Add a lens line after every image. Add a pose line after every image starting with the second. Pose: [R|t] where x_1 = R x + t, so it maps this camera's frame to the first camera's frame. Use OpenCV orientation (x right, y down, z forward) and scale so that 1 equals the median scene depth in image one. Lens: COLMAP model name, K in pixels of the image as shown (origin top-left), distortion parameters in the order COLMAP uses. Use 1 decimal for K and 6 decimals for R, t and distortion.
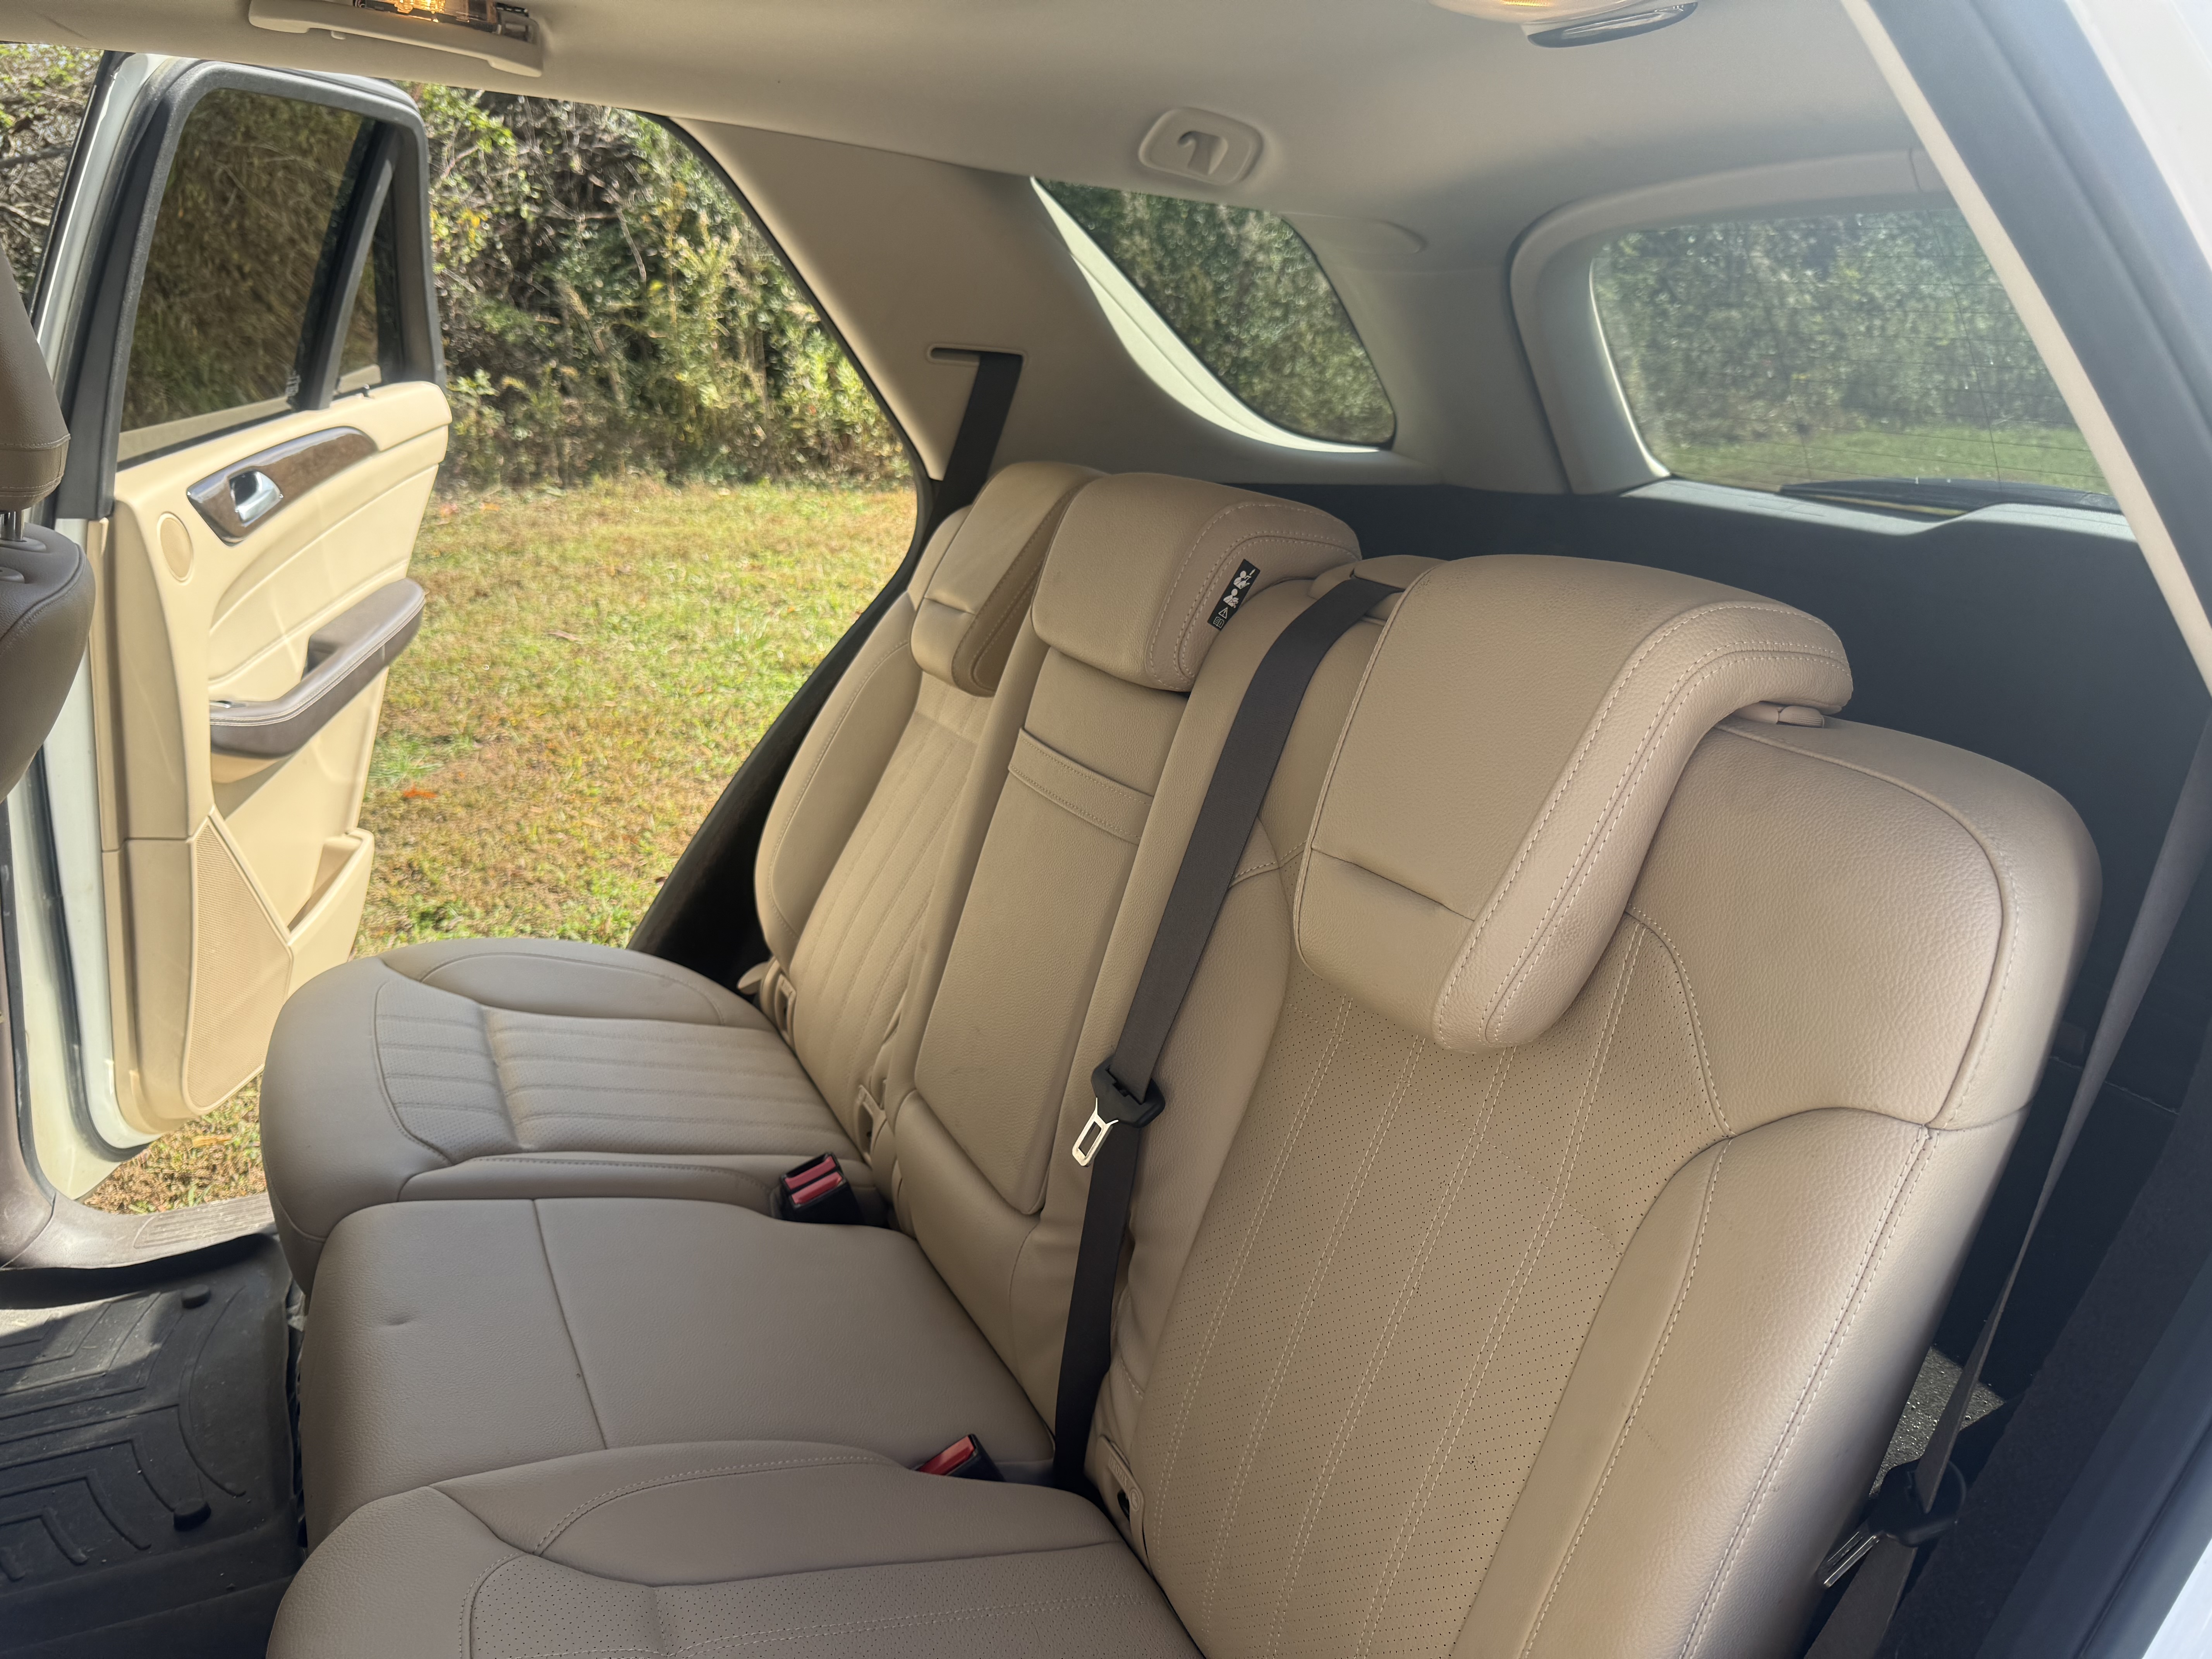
lens RADIAL K [[1553.1, 0, 1106.1], [0, 1553.1, 835.4], [0, 0, 1]] dist [-0.005334, -0.012886]
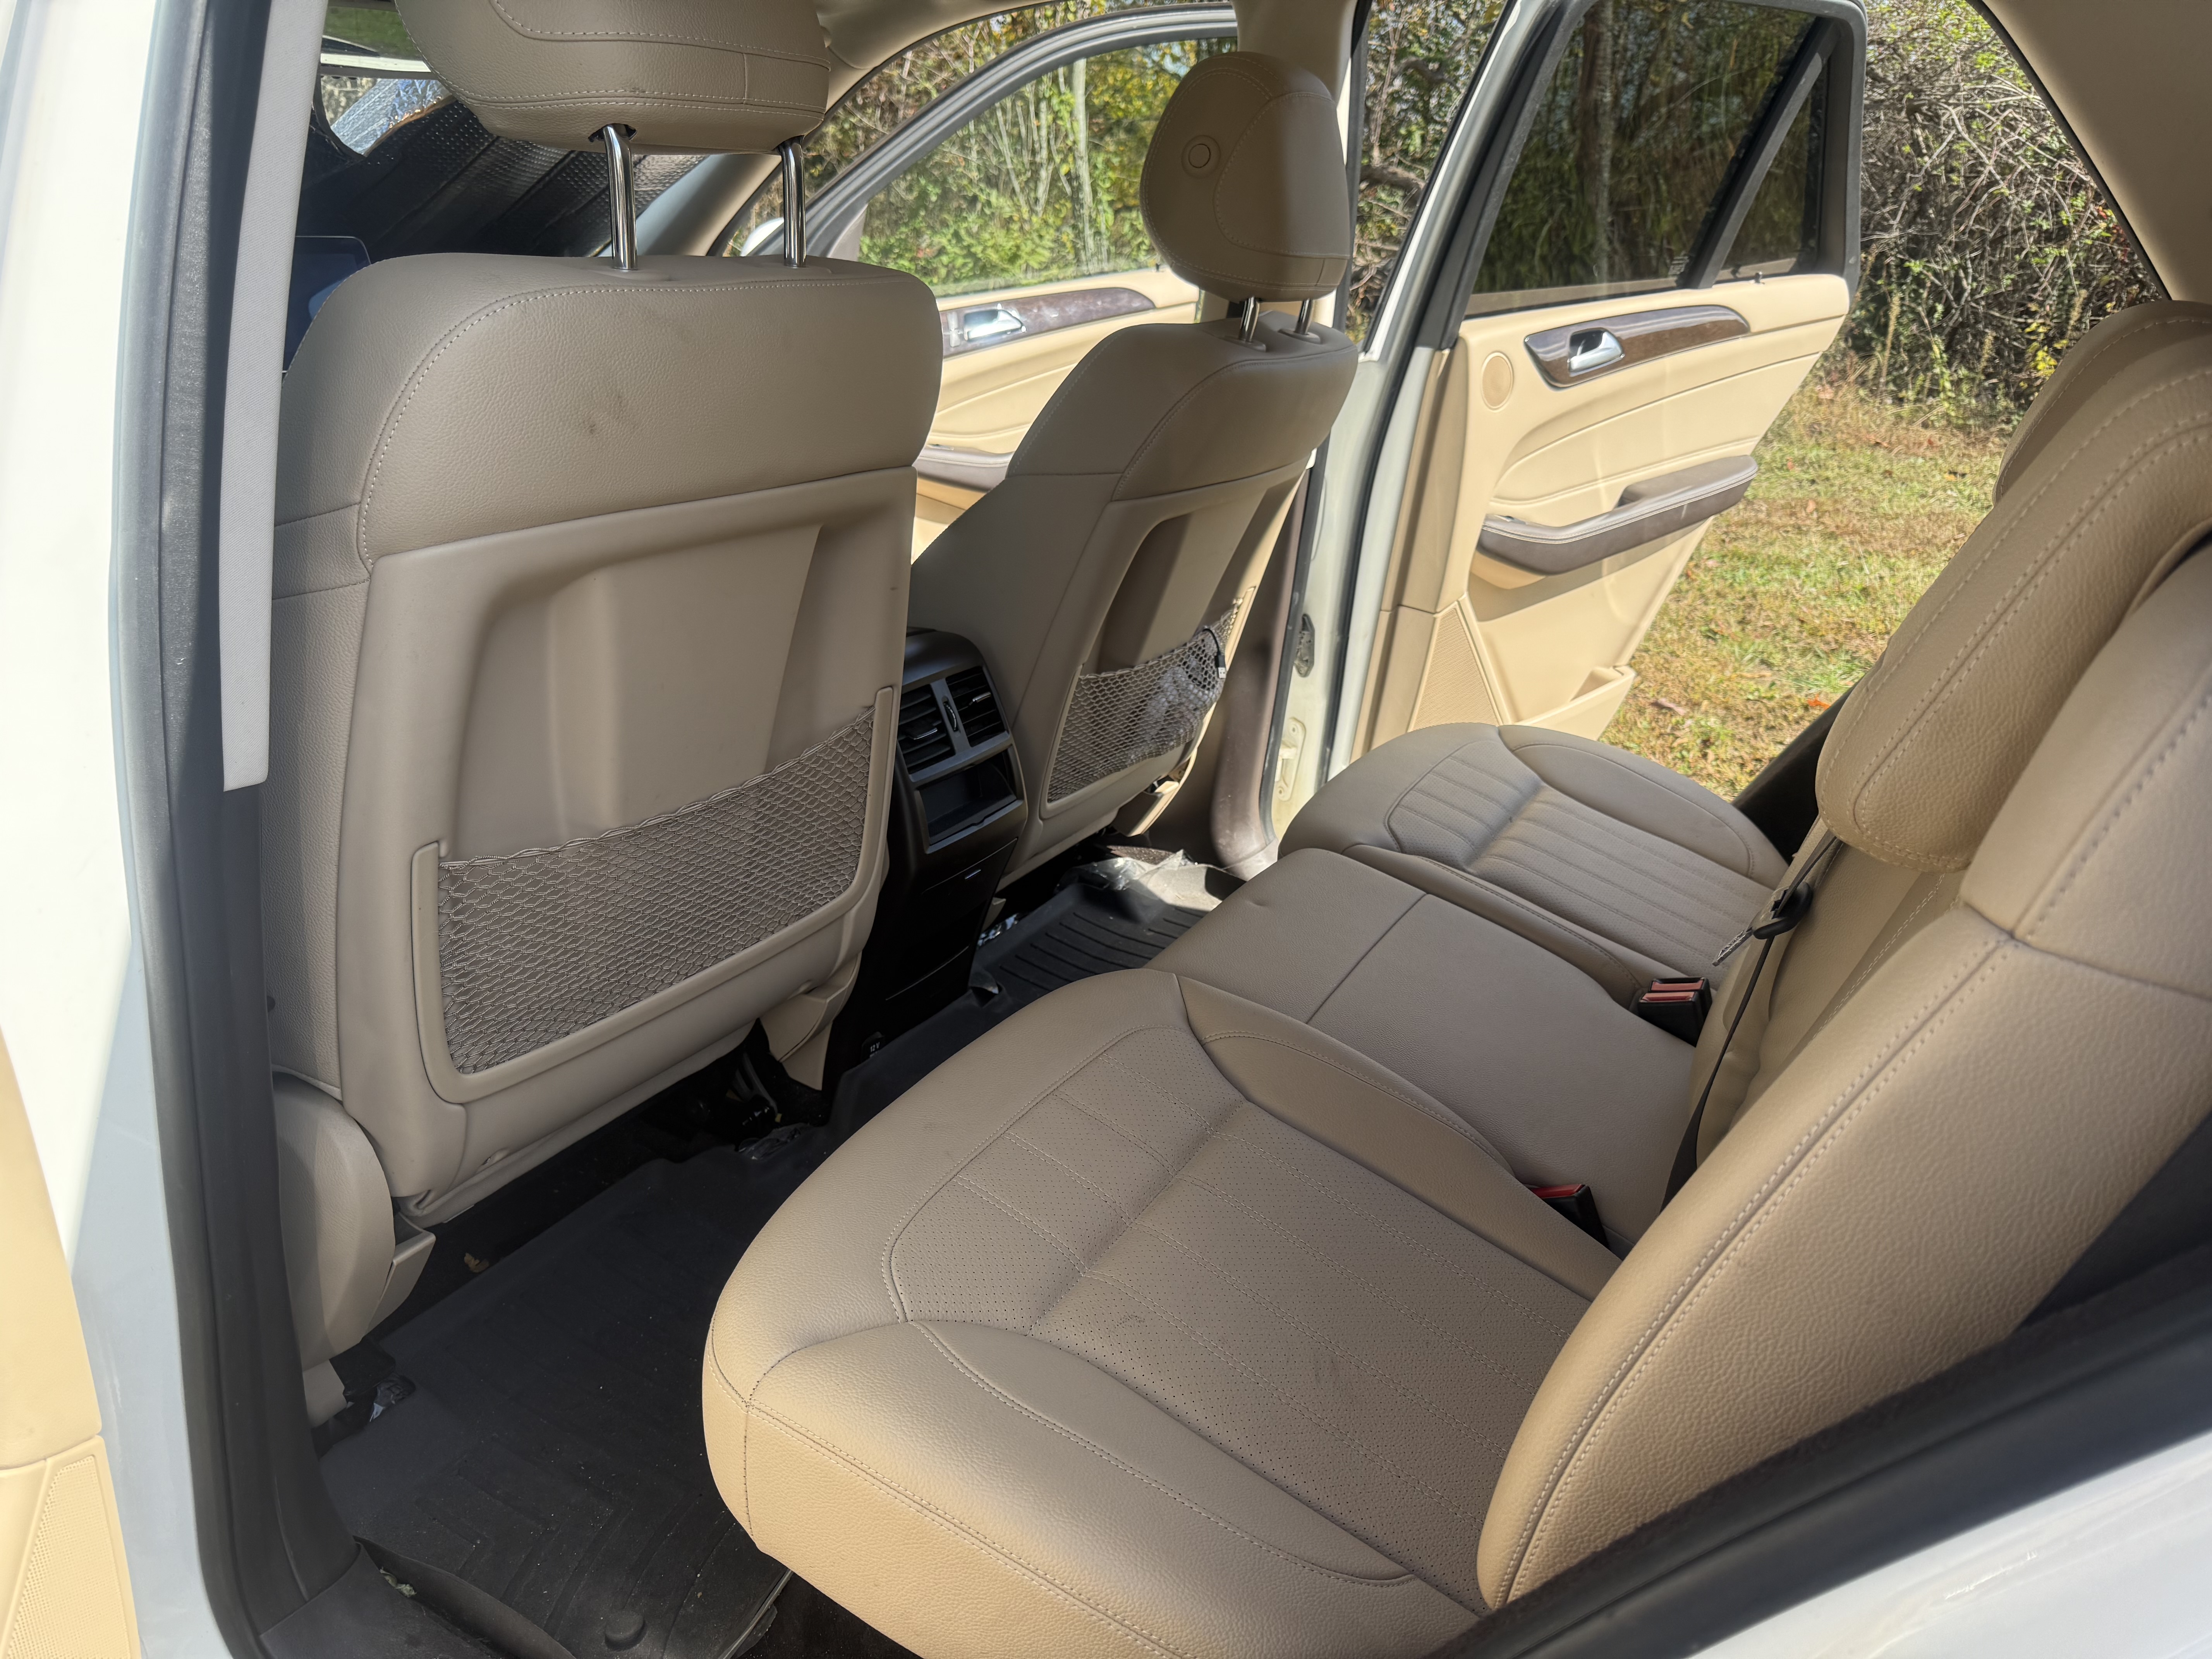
lens RADIAL K [[1553.1, 0, 1104.9], [0, 1553.1, 820.0], [0, 0, 1]] dist [-0.005334, -0.012886]
pose [[0.577038, 0.289686, -0.763616, 0.245193], [-0.269972, 0.950079, 0.156414, 0.035072], [0.770806, 0.115899, 0.626438, 0.018289]]
